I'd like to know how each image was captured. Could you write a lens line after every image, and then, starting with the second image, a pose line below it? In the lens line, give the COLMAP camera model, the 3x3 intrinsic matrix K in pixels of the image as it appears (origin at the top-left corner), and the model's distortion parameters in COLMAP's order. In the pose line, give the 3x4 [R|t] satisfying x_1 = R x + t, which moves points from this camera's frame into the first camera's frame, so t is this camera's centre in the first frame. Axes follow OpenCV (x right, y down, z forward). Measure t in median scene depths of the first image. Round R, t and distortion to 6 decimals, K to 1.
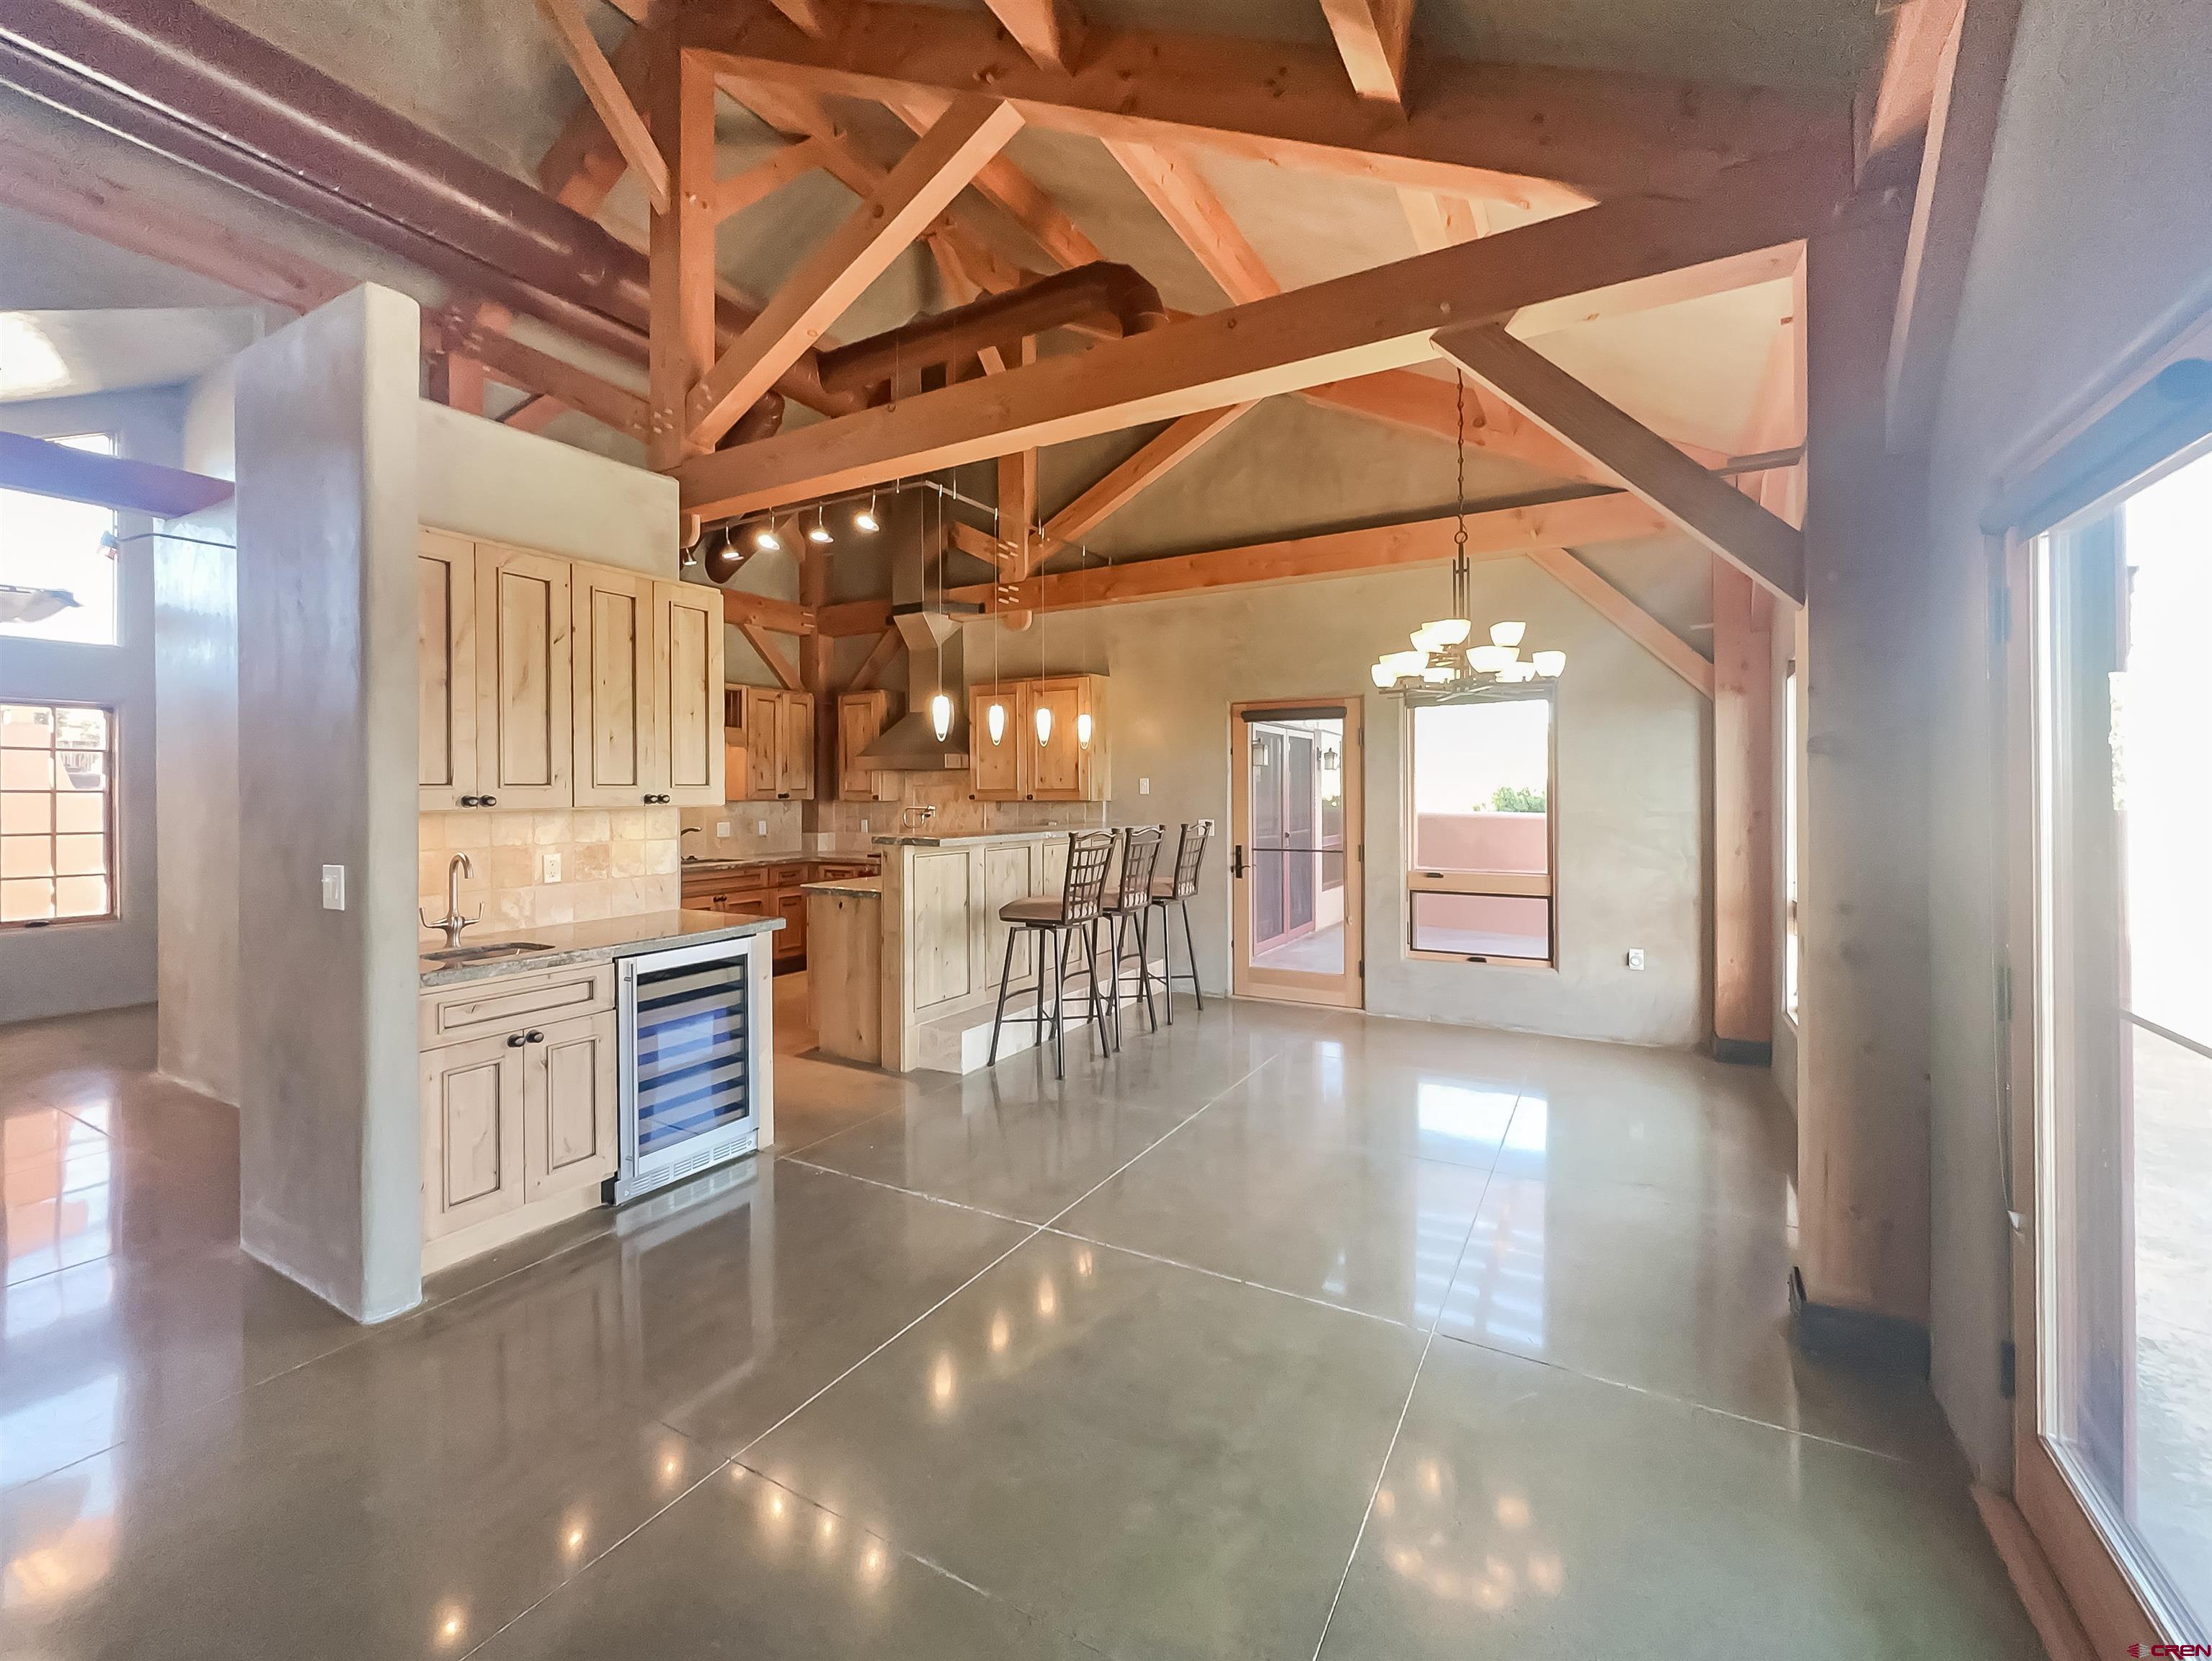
lens RADIAL K [[939.8, 0, 1089.1], [0, 939.8, 800.4], [0, 0, 1]] dist [0.000195, 0.000144]
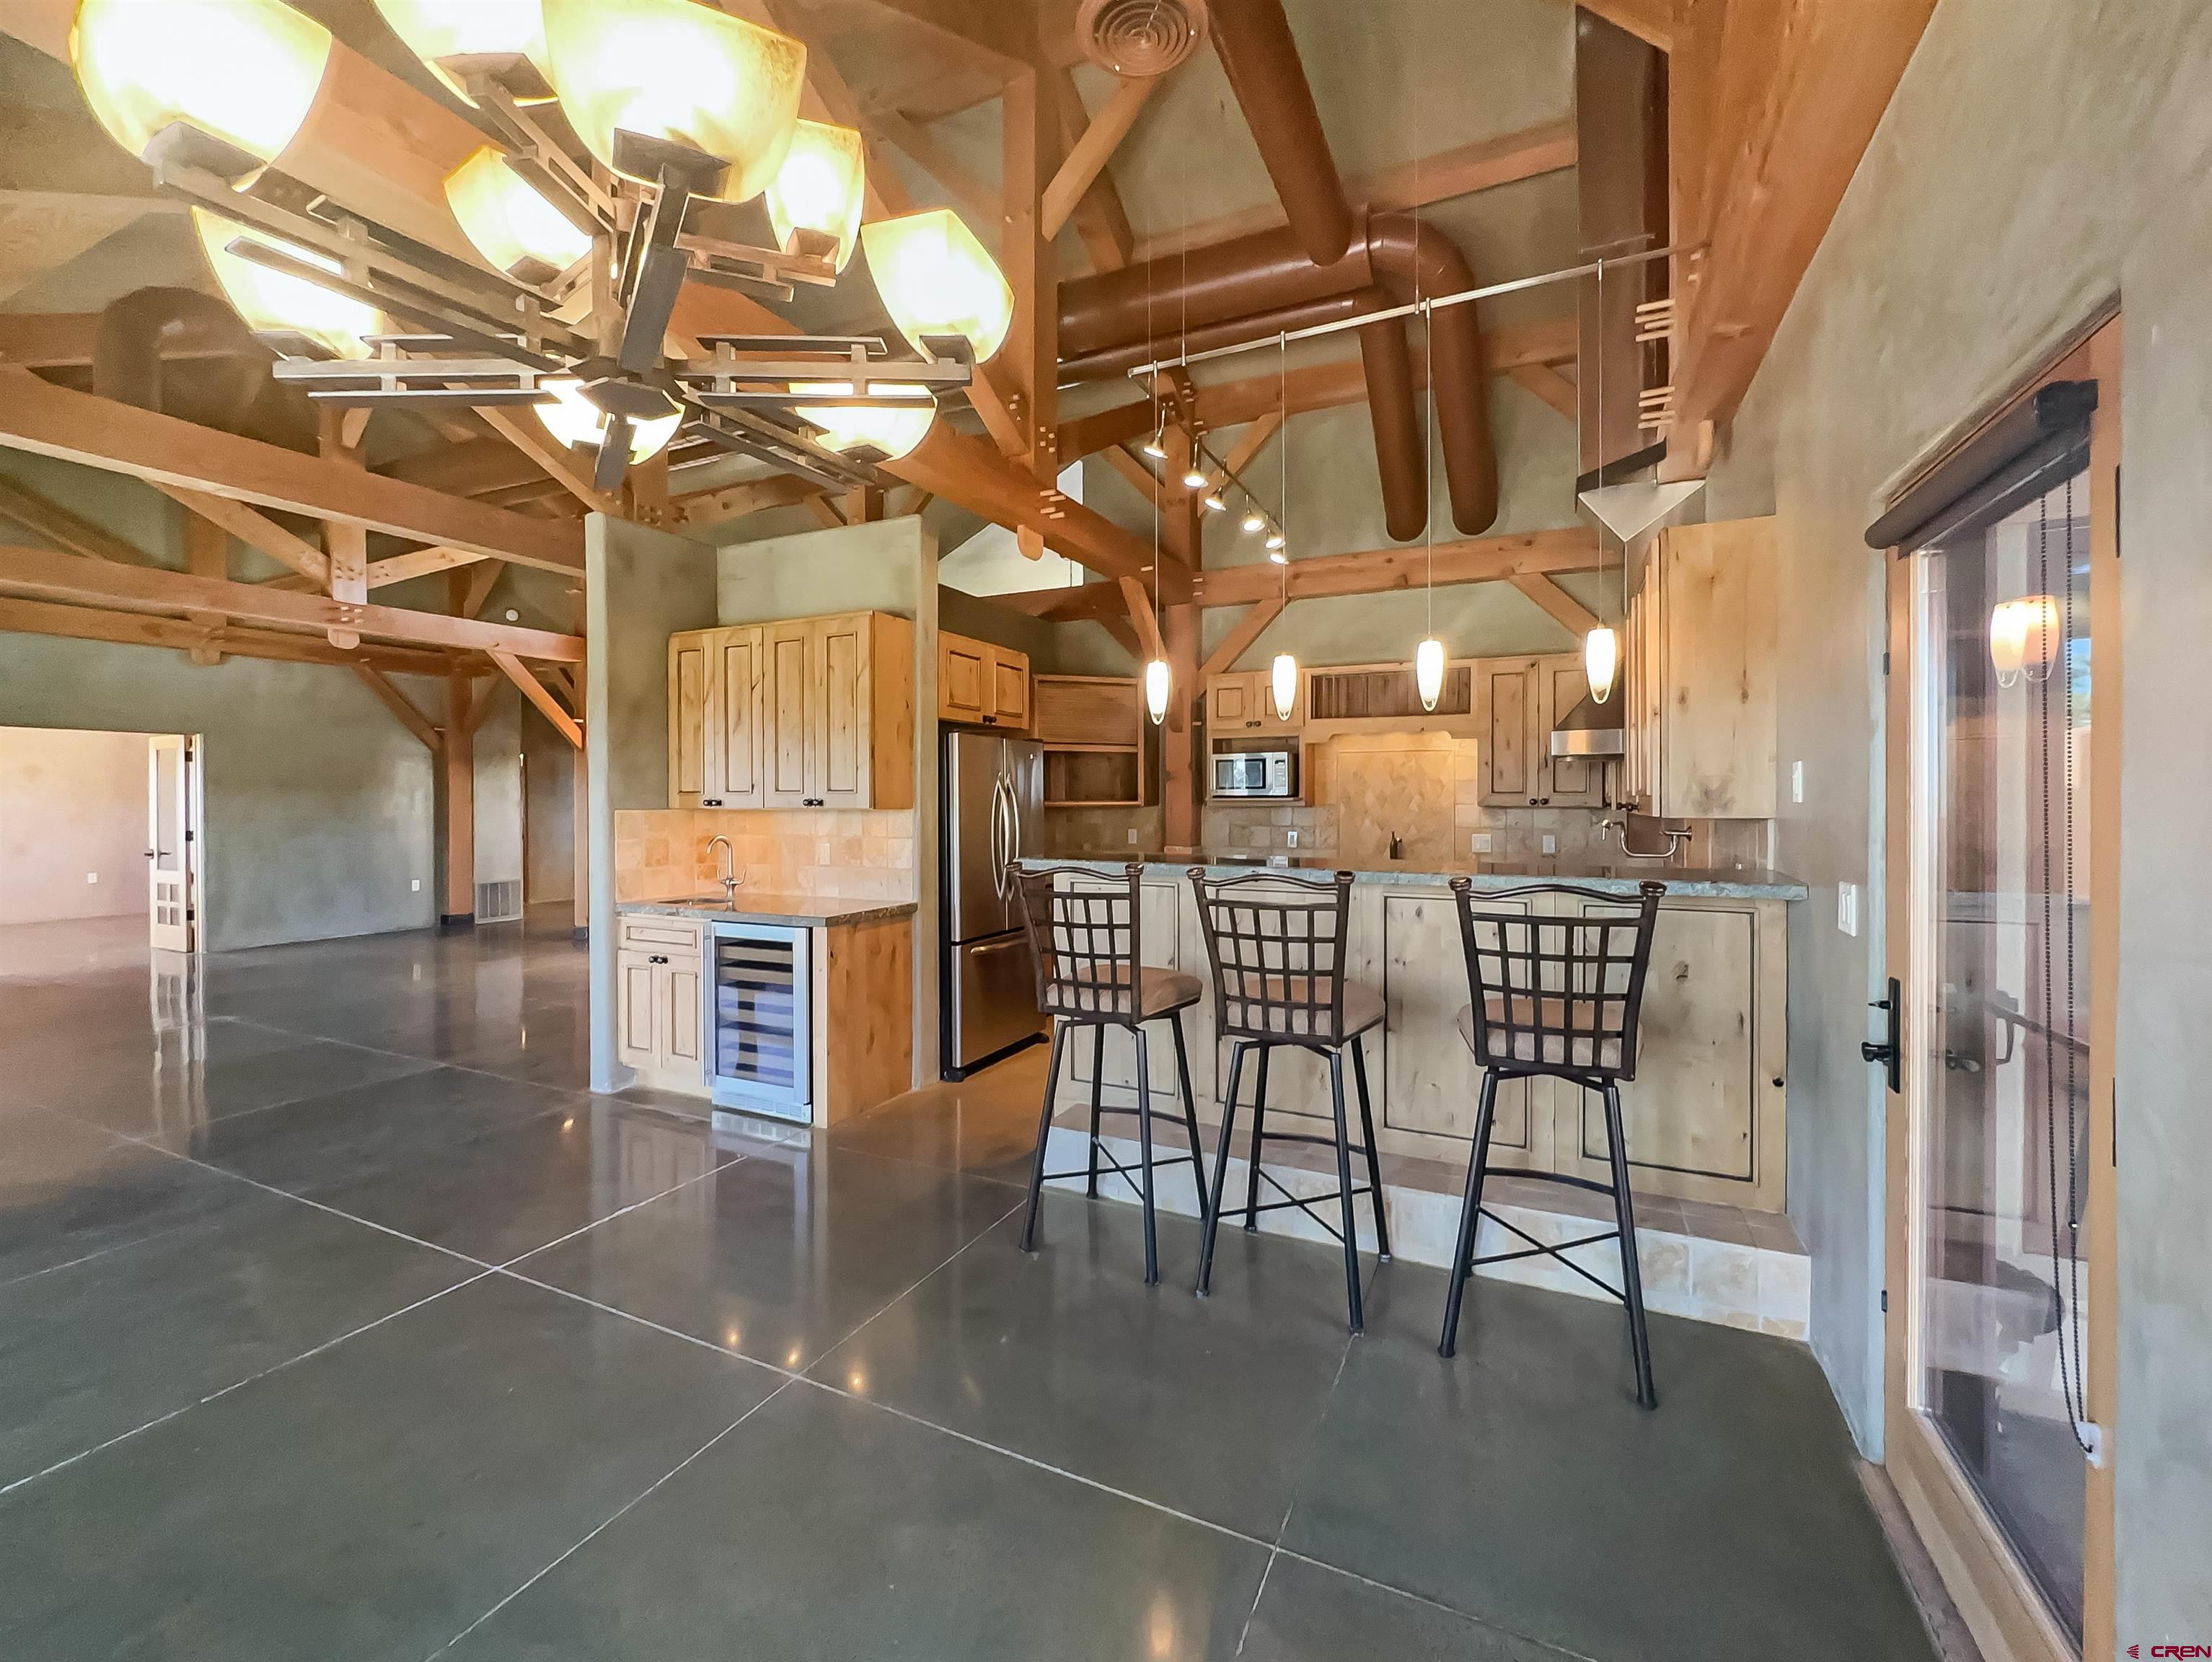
lens RADIAL K [[939.8, 0, 1089.1], [0, 939.8, 800.9], [0, 0, 1]] dist [0.000195, 0.000144]
pose [[0.066095, 0.010233, -0.997761, 0.565054], [-0.006681, 0.999930, 0.009812, -0.013227], [0.997791, 0.006018, 0.066158, 0.937651]]
